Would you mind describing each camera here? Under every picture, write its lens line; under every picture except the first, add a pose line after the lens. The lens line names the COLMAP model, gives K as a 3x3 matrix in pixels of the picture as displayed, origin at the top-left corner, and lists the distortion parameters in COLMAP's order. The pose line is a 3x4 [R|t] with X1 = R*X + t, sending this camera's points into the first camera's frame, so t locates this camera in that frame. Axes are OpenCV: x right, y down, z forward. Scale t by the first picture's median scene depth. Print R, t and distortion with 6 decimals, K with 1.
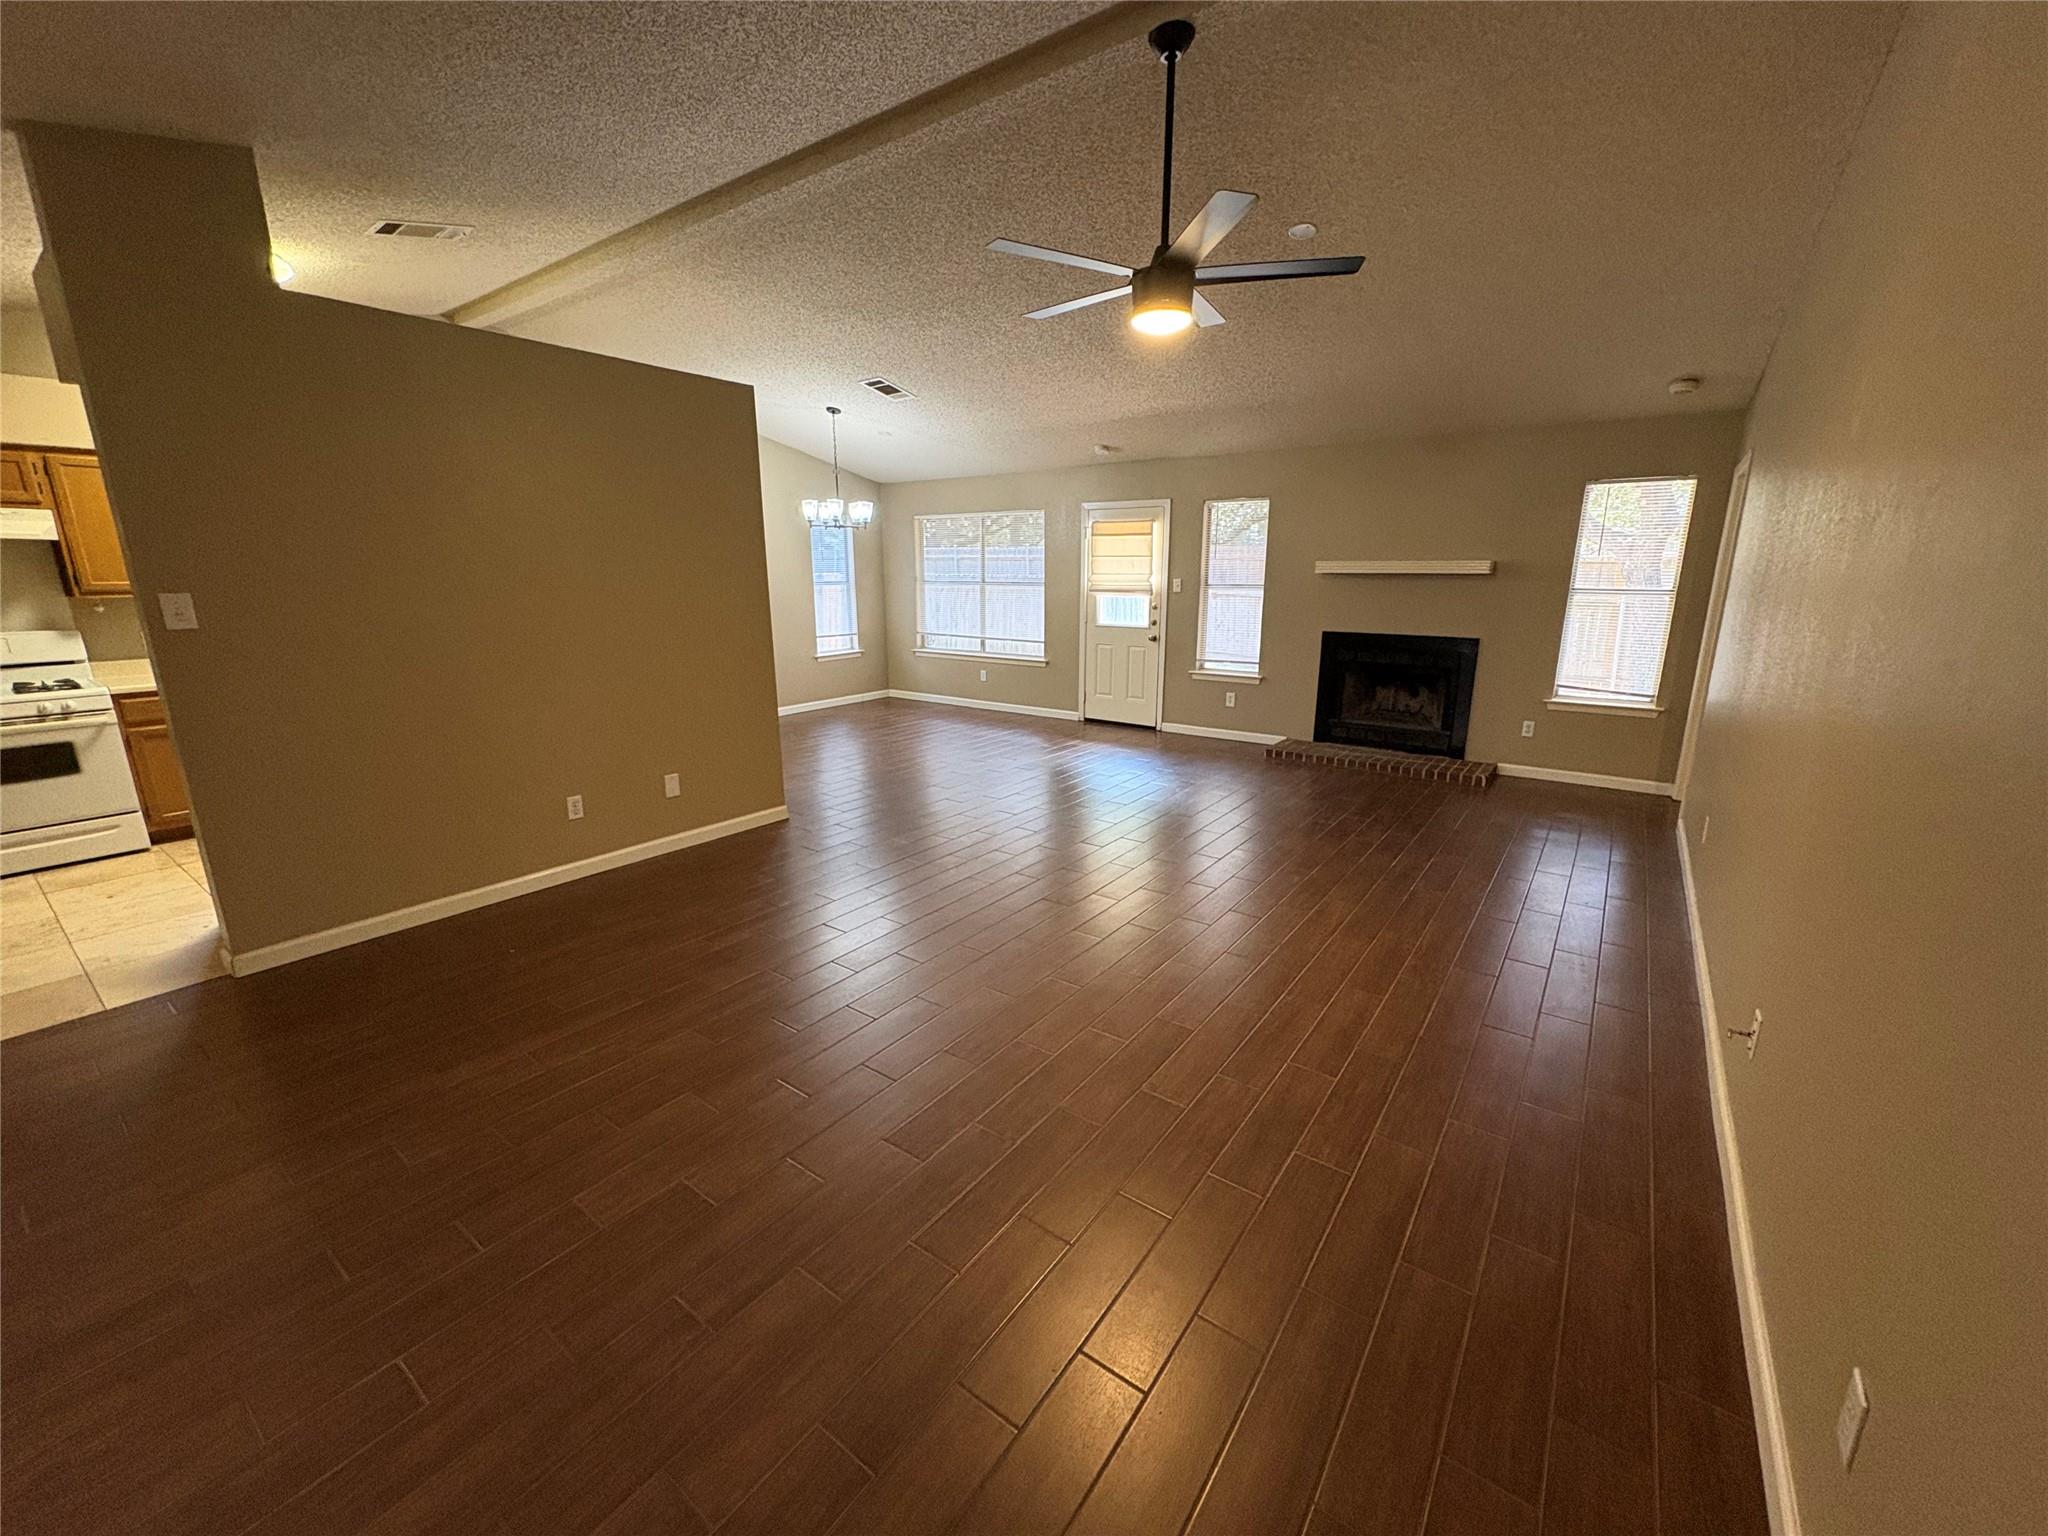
lens RADIAL K [[816.9, 0, 1024.2], [0, 816.9, 766.7], [0, 0, 1]] dist [0.000957, 0.000280]
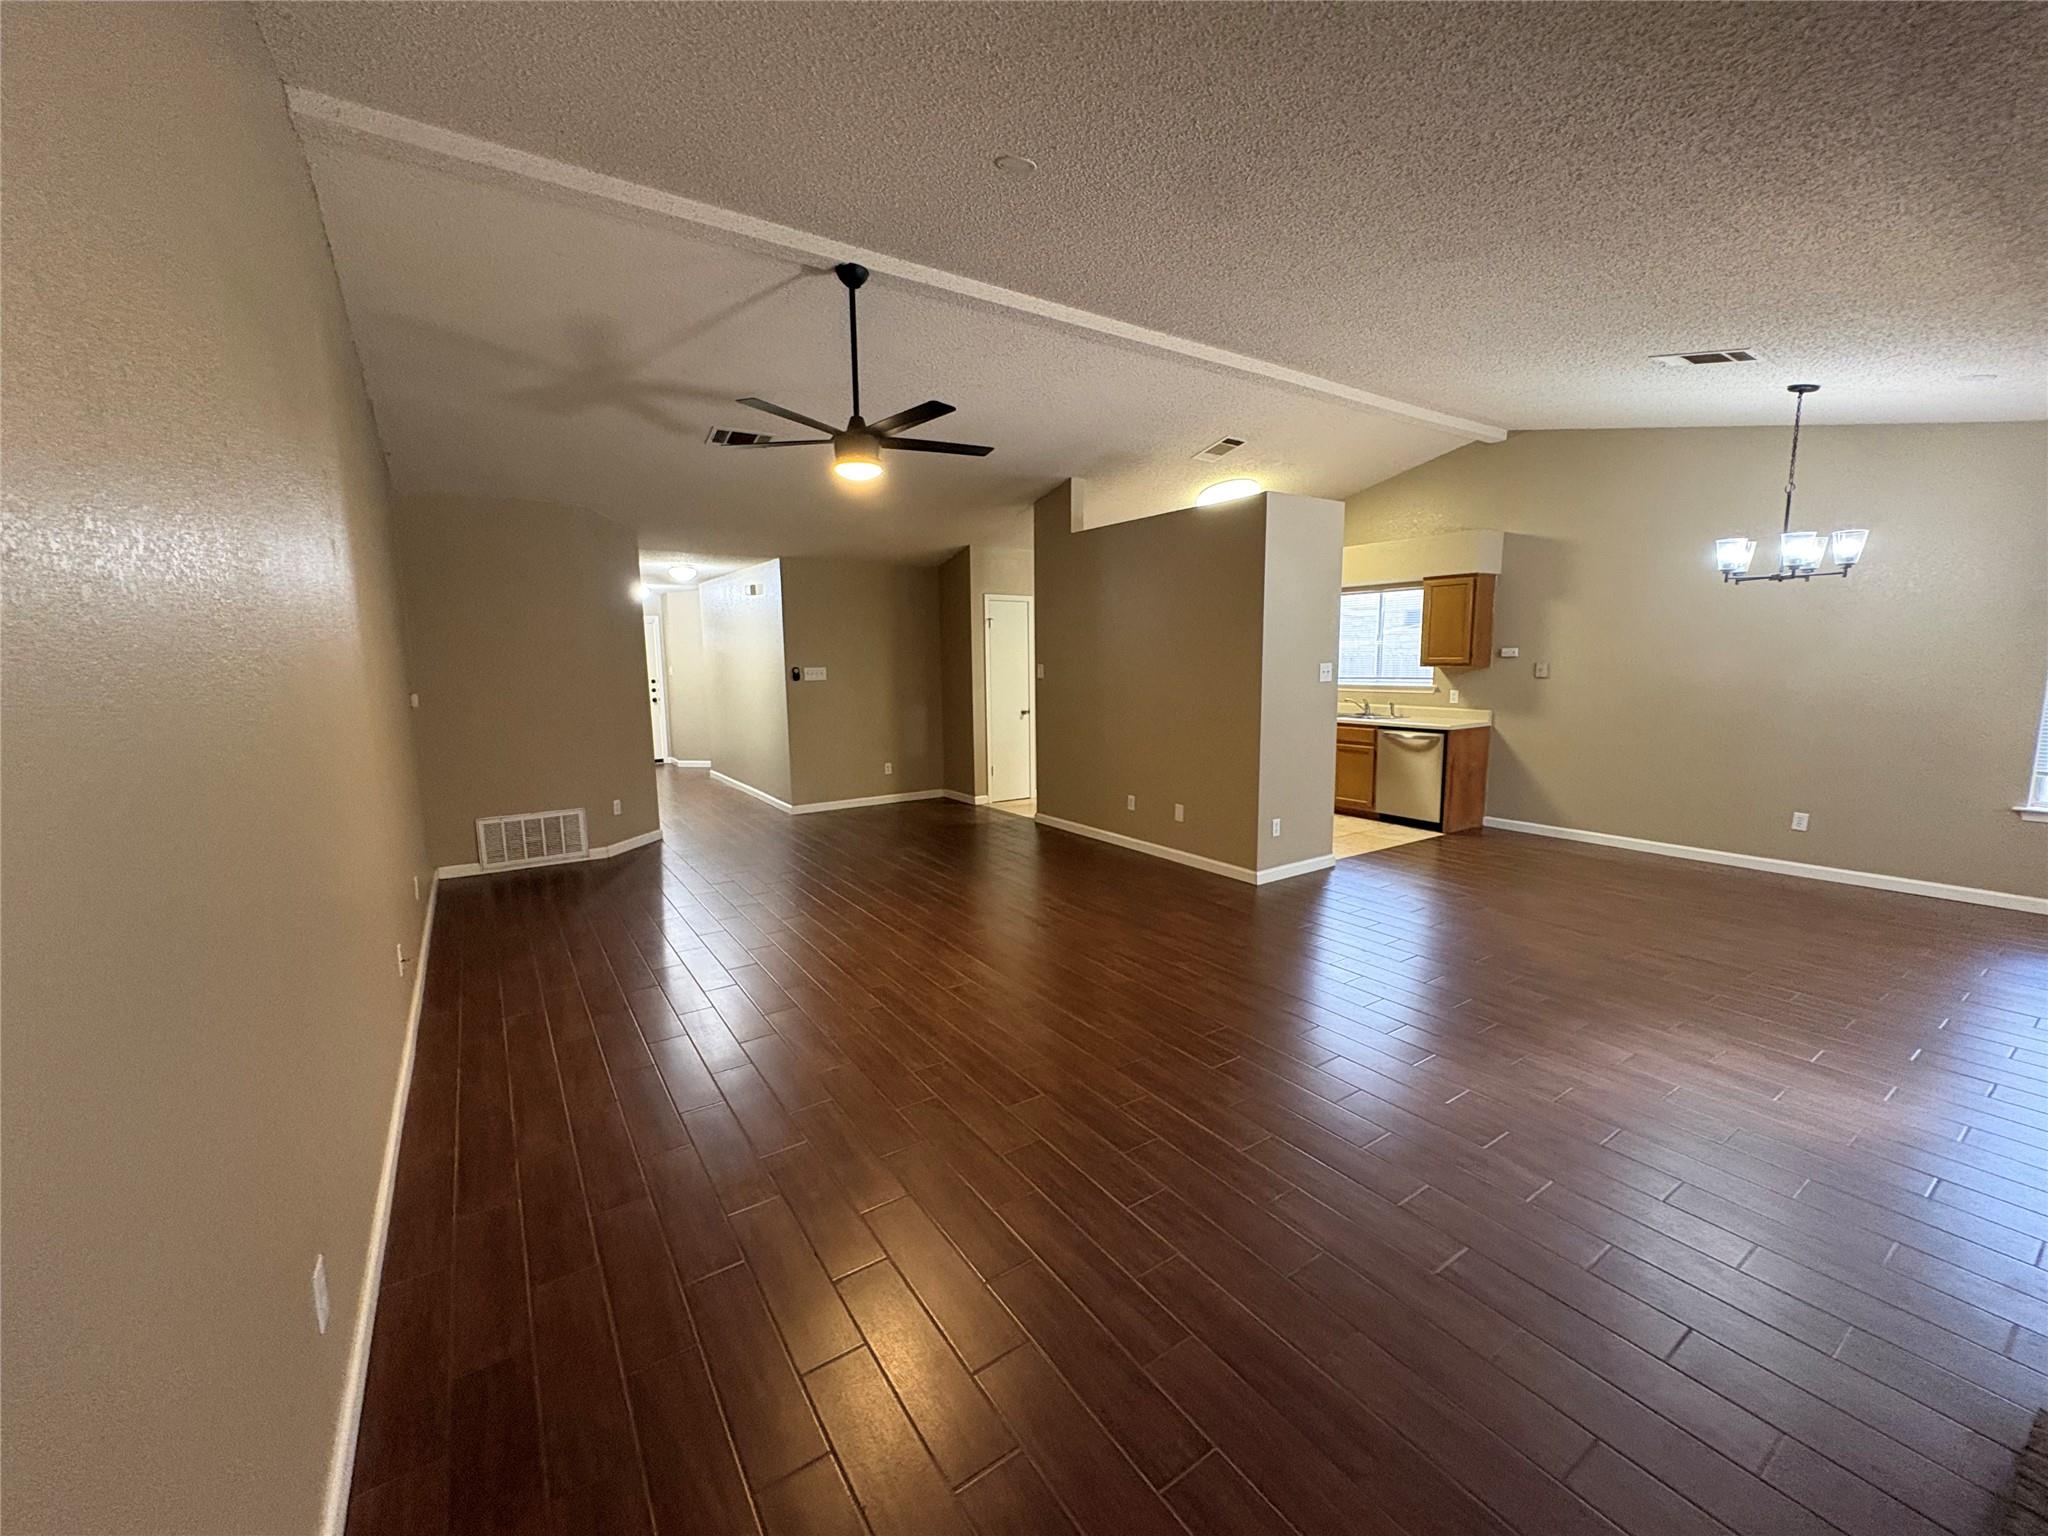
lens RADIAL K [[816.9, 0, 1025.7], [0, 816.9, 768.2], [0, 0, 1]] dist [0.000957, 0.000280]
pose [[-0.336680, 0.134281, -0.931995, 0.524011], [-0.210983, 0.953856, 0.213648, -0.165282], [0.917678, 0.268566, -0.292813, 0.679665]]
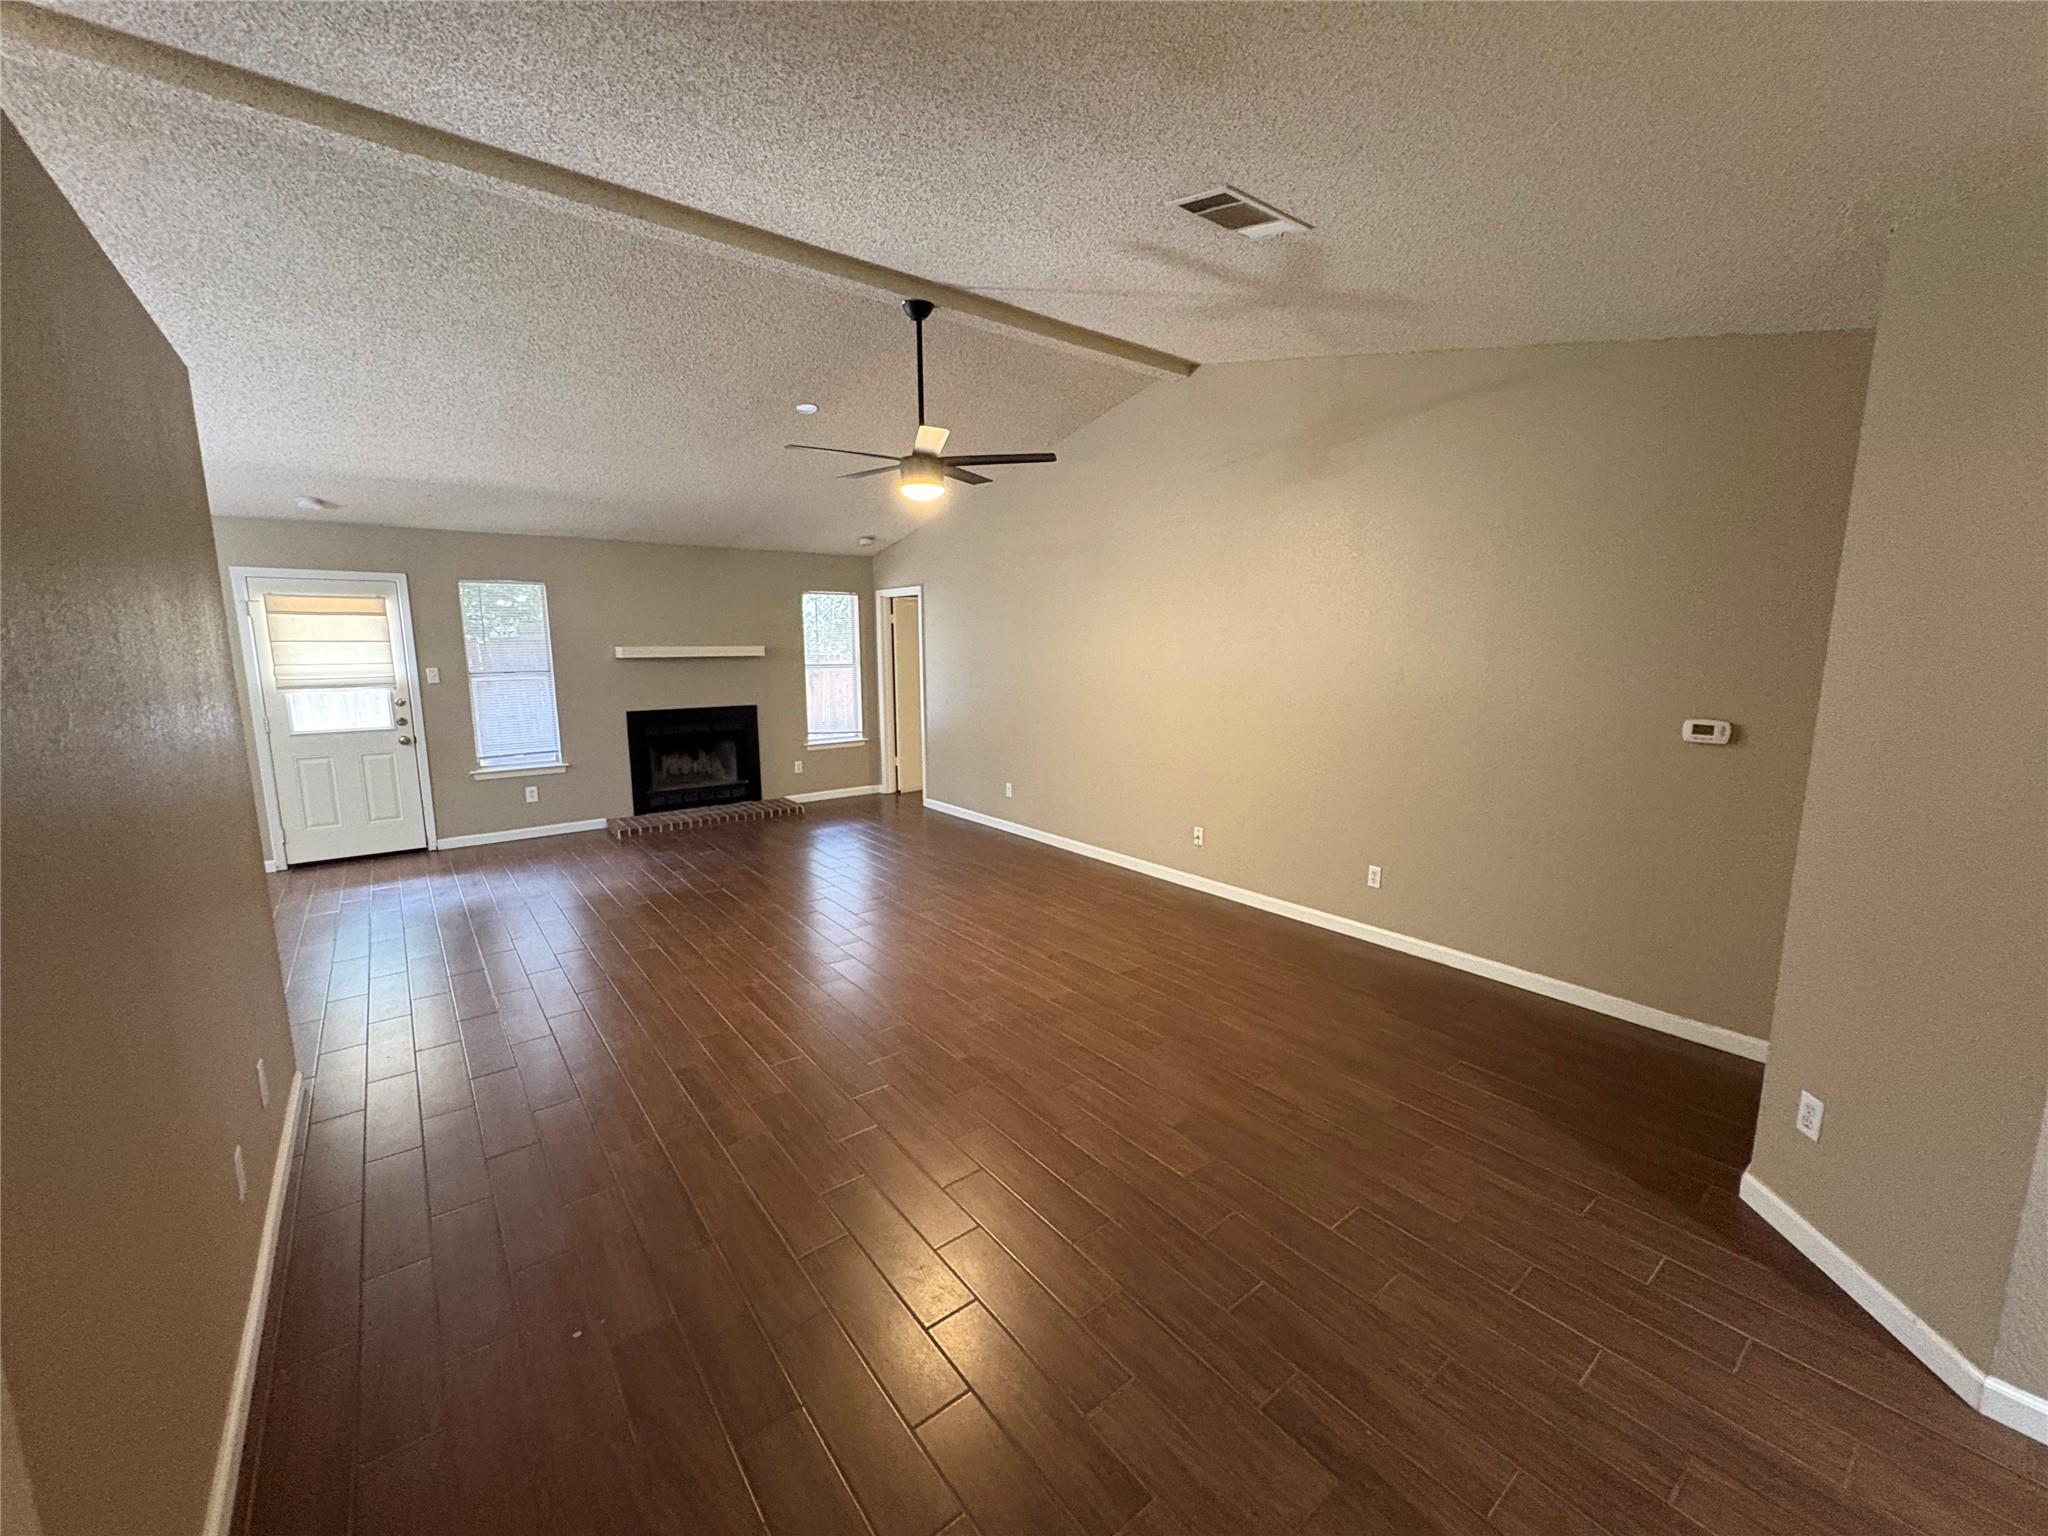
lens RADIAL K [[816.9, 0, 1024.1], [0, 816.9, 765.7], [0, 0, 1]] dist [0.000957, 0.000280]
pose [[0.267818, -0.150265, 0.951679, -0.462237], [0.229307, 0.969321, 0.088520, -0.066322], [-0.935784, 0.194519, 0.294059, 0.200428]]
